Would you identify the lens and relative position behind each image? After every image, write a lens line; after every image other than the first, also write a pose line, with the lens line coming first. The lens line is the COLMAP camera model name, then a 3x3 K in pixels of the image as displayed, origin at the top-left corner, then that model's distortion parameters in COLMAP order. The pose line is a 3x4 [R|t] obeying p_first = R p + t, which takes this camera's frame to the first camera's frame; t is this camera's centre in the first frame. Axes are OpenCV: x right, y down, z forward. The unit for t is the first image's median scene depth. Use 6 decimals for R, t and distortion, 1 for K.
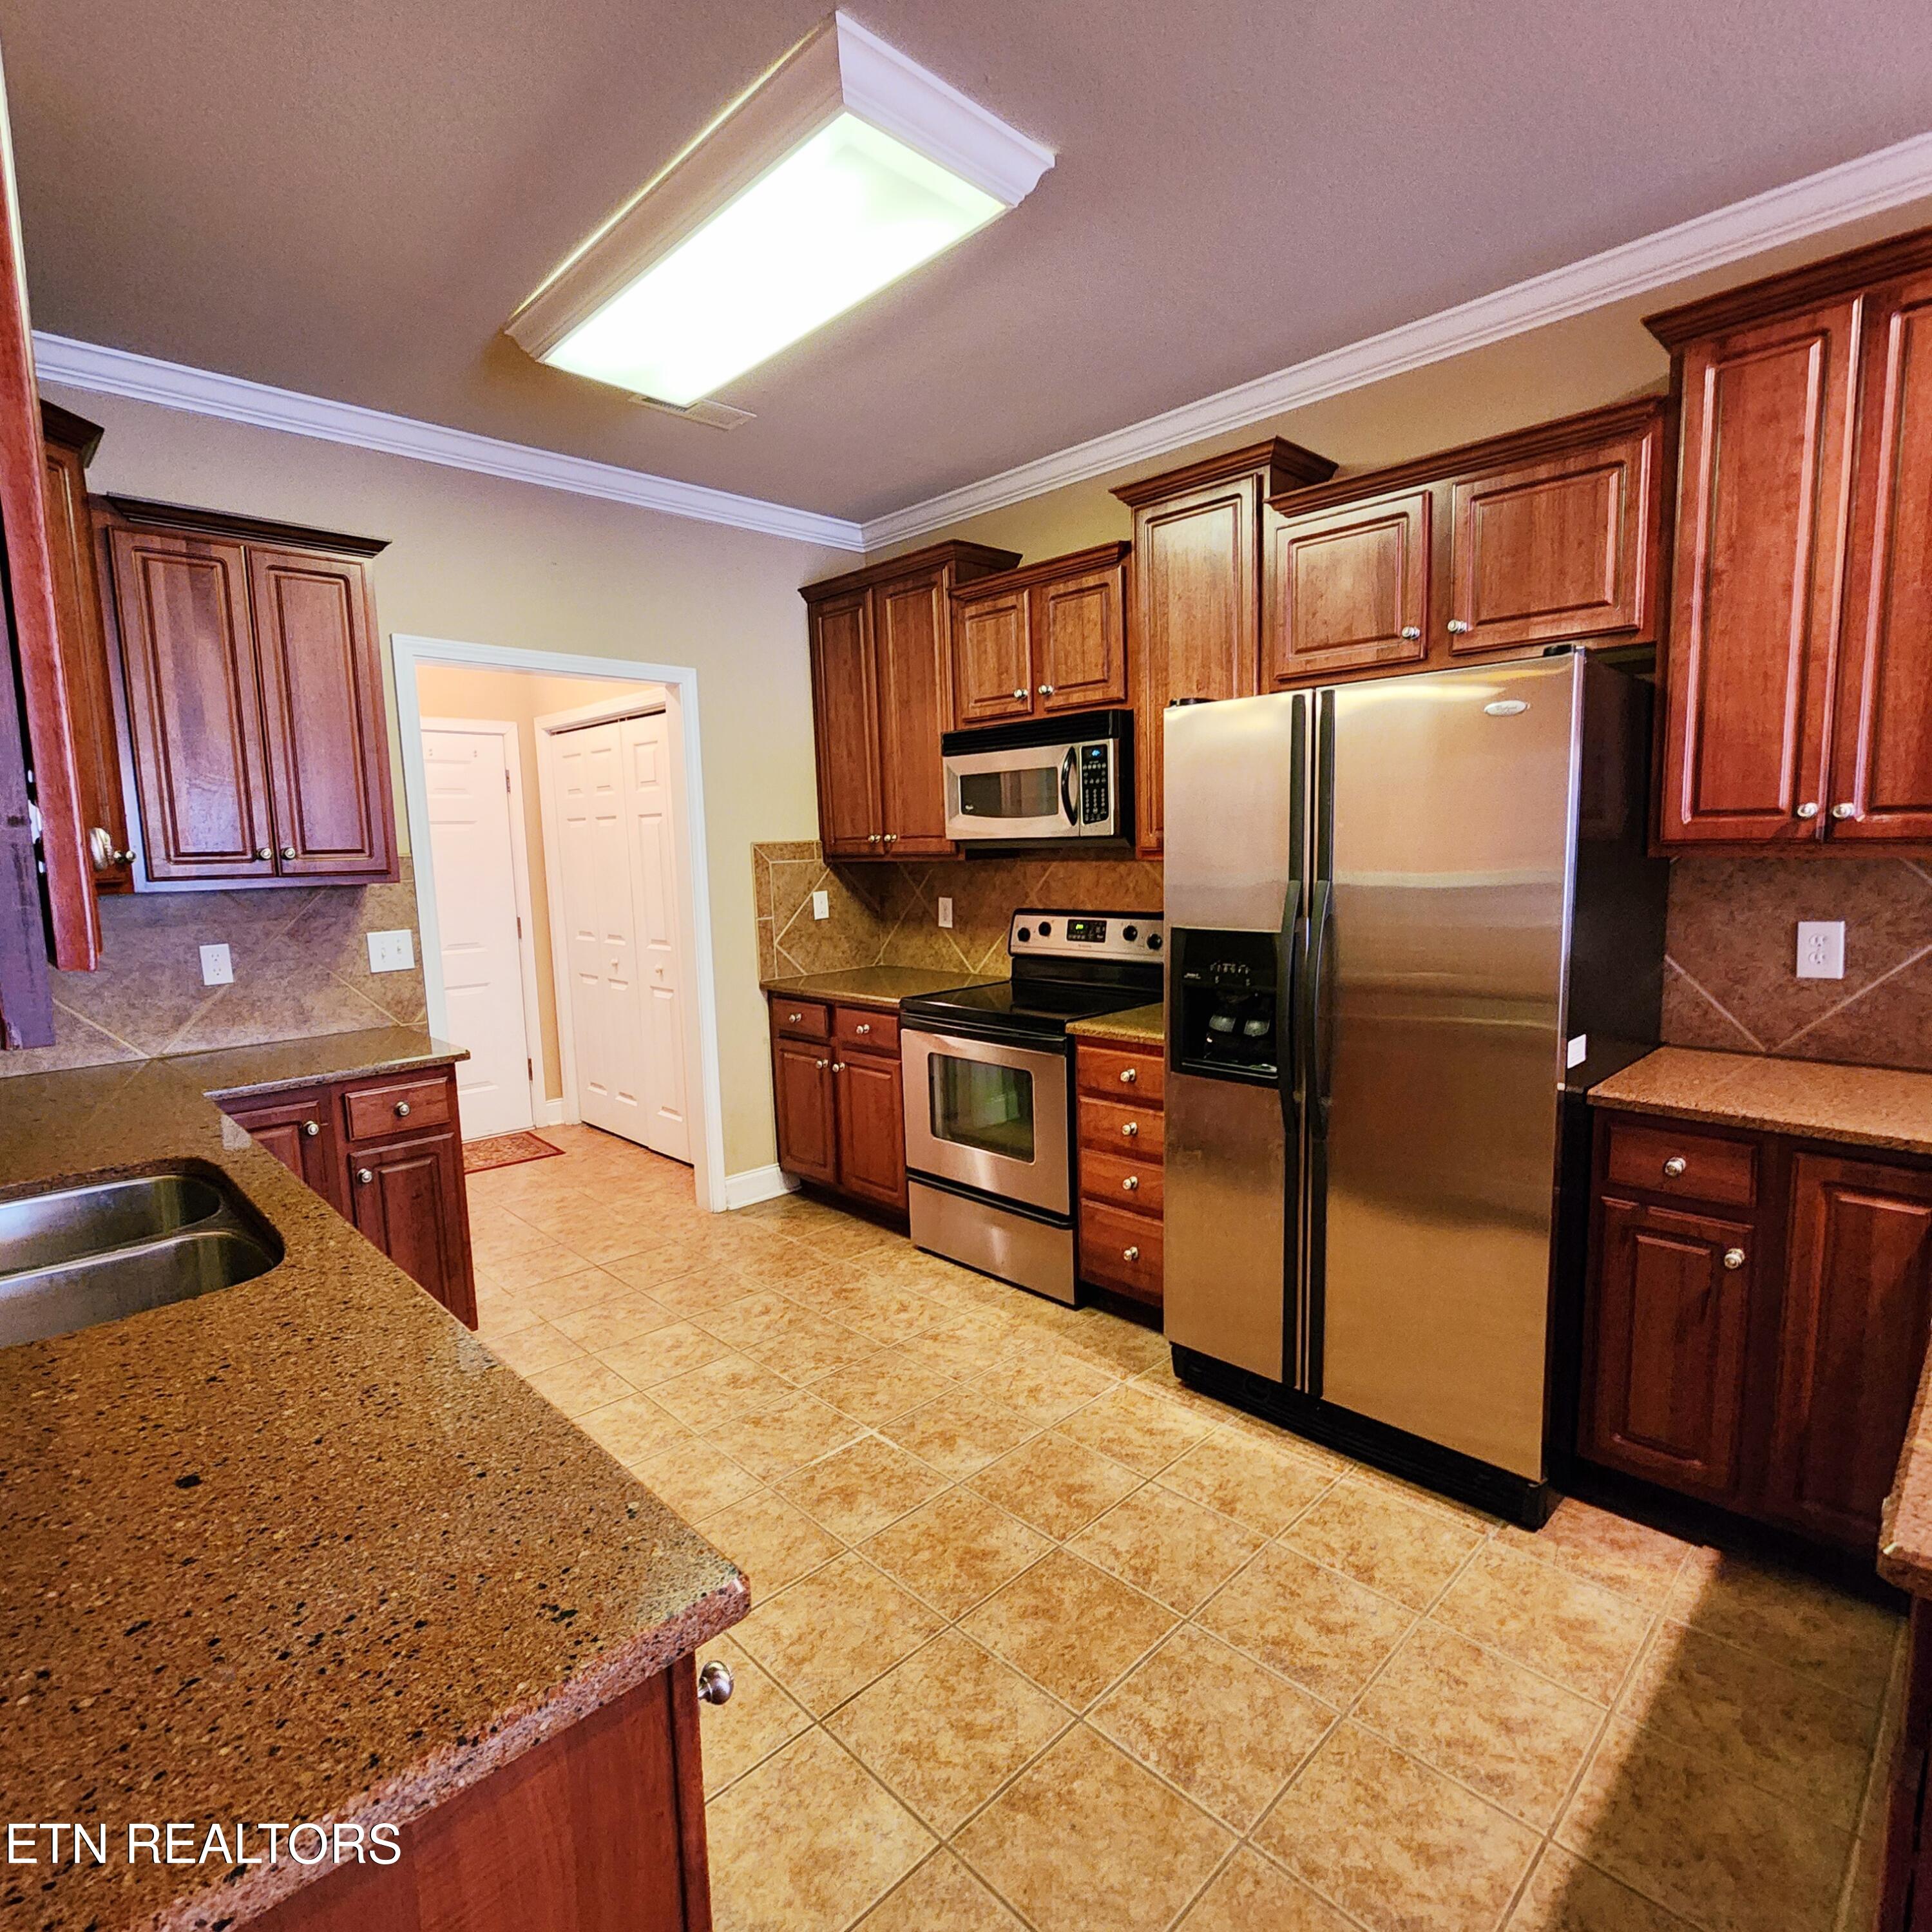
lens RADIAL K [[1043.7, 0, 968.0], [0, 1043.7, 966.8], [0, 0, 1]] dist [-0.001740, 0.001040]
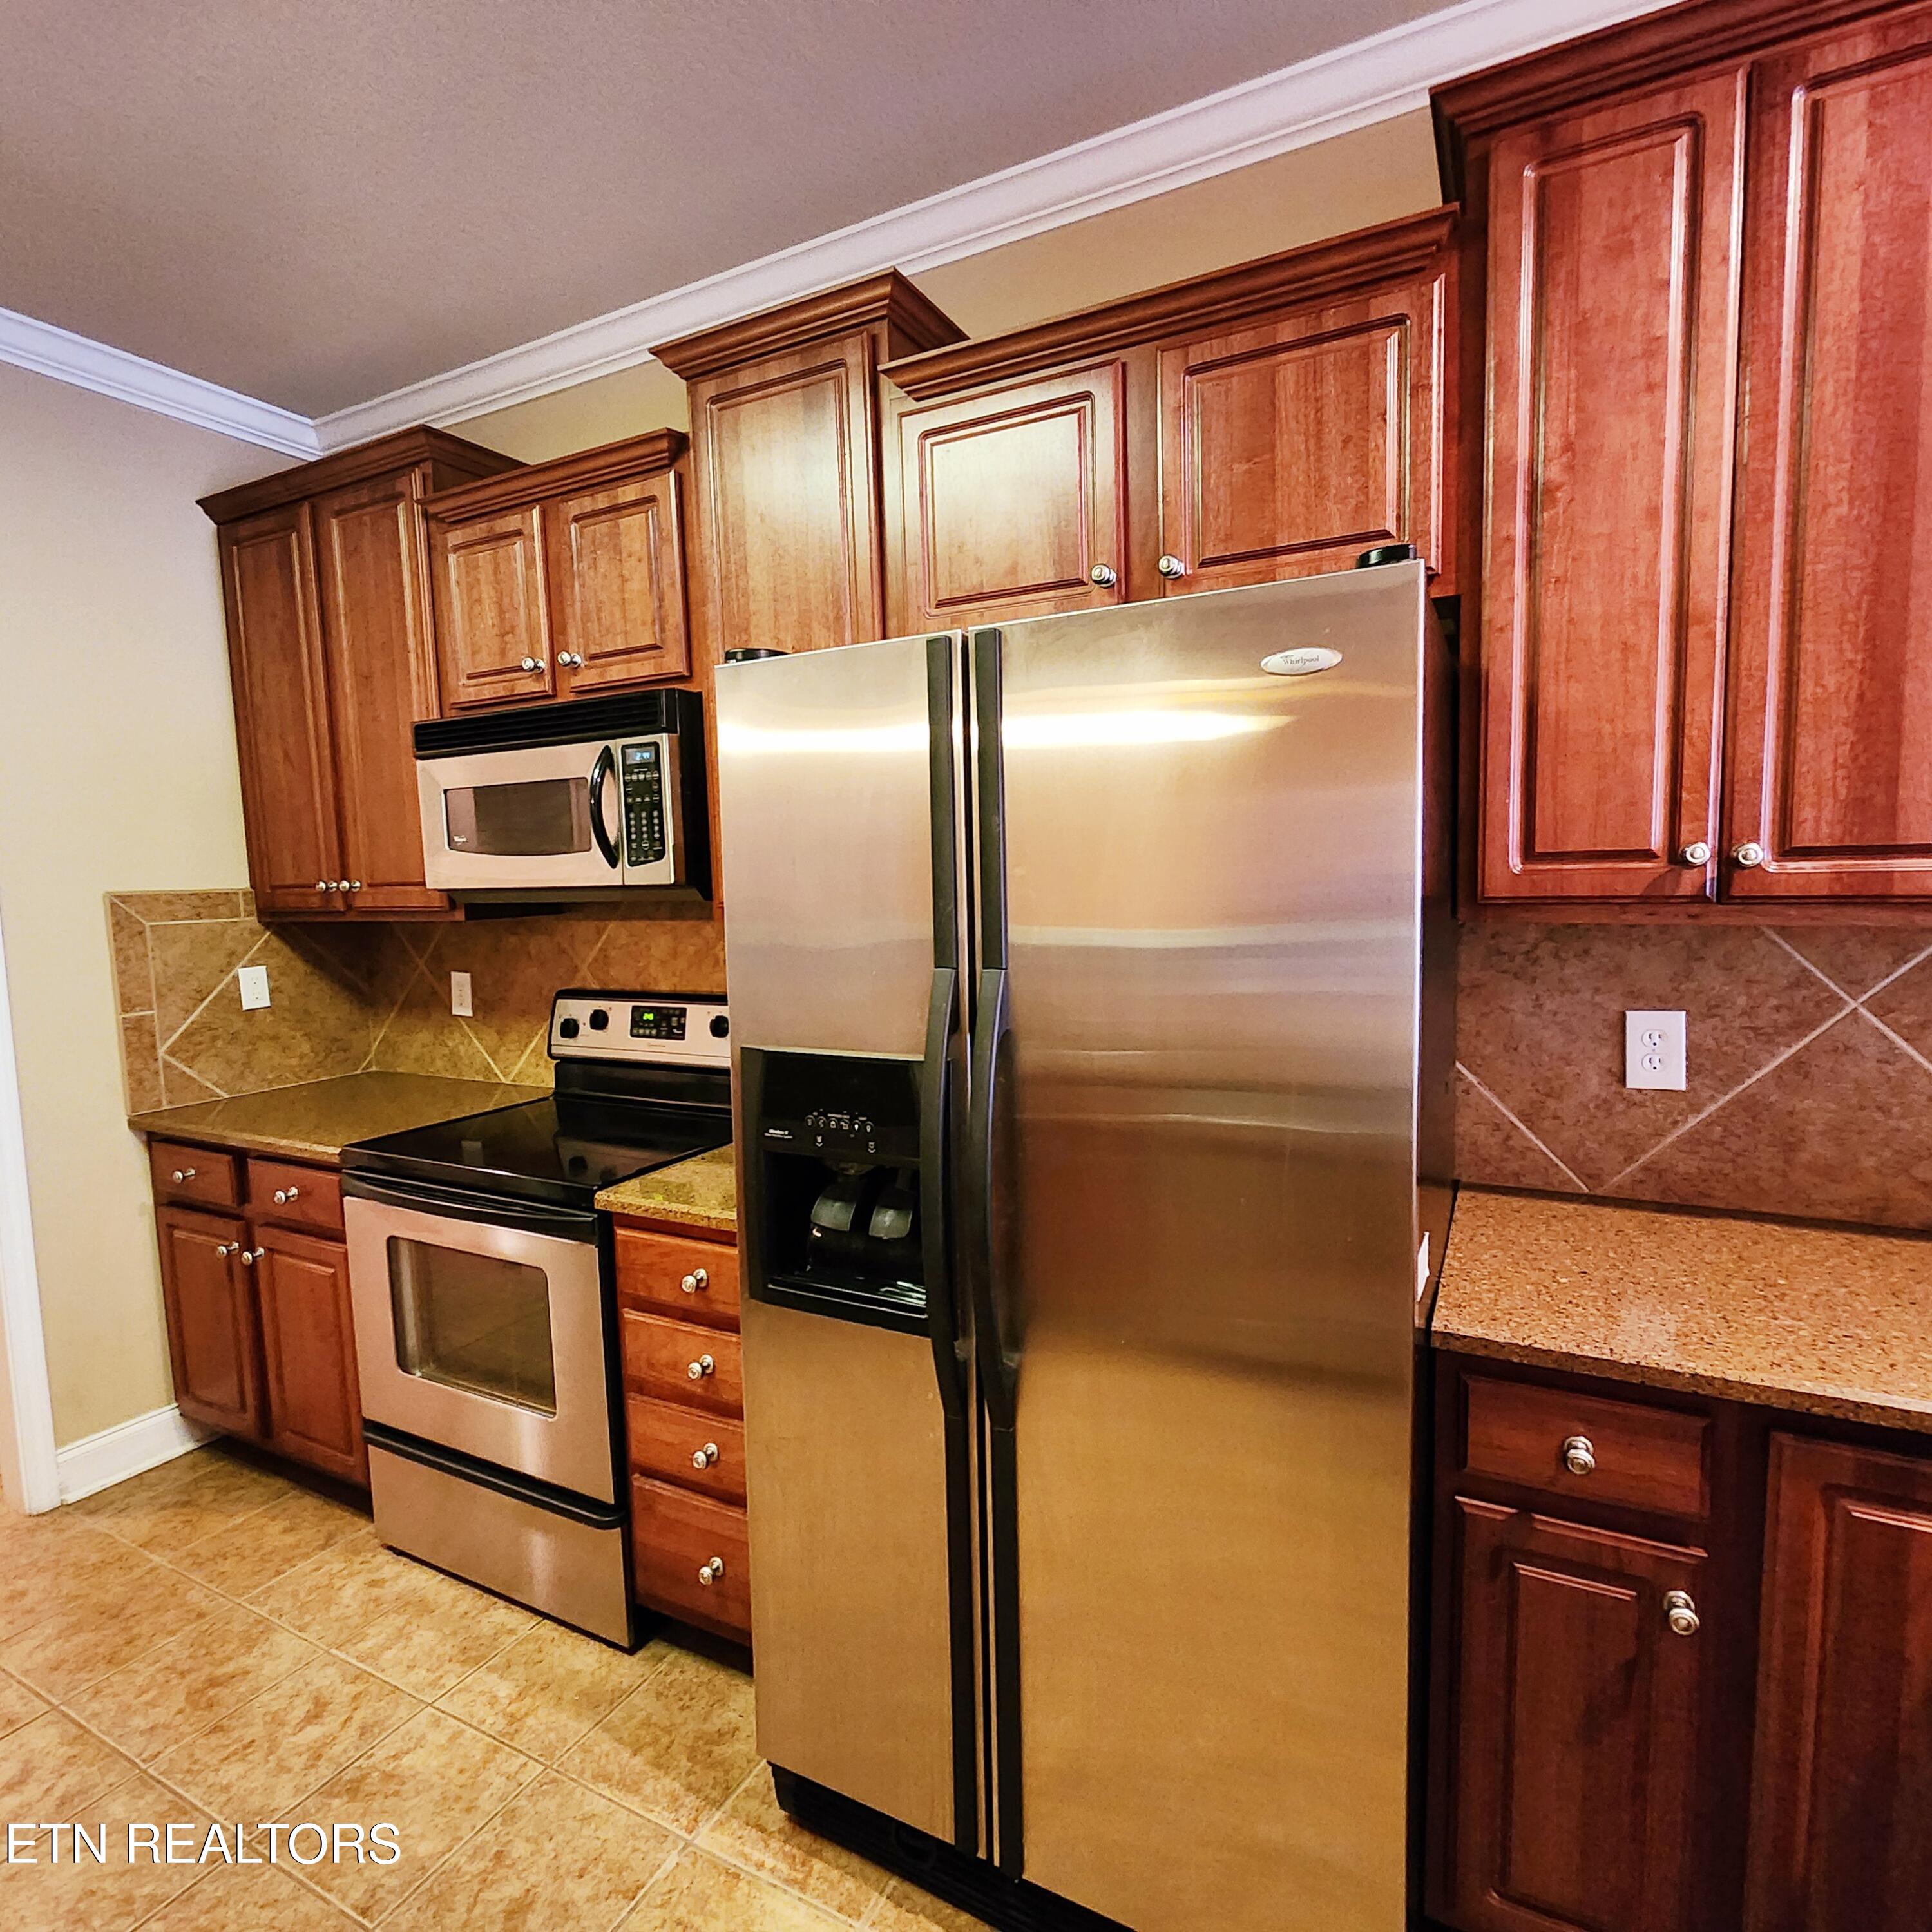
lens RADIAL K [[1043.7, 0, 973.3], [0, 1043.7, 969.0], [0, 0, 1]] dist [-0.001740, 0.001040]
pose [[0.948404, -0.024380, 0.316125, 0.130515], [0.036306, 0.998832, -0.031888, -0.056004], [-0.314978, 0.041720, 0.948182, 0.401114]]
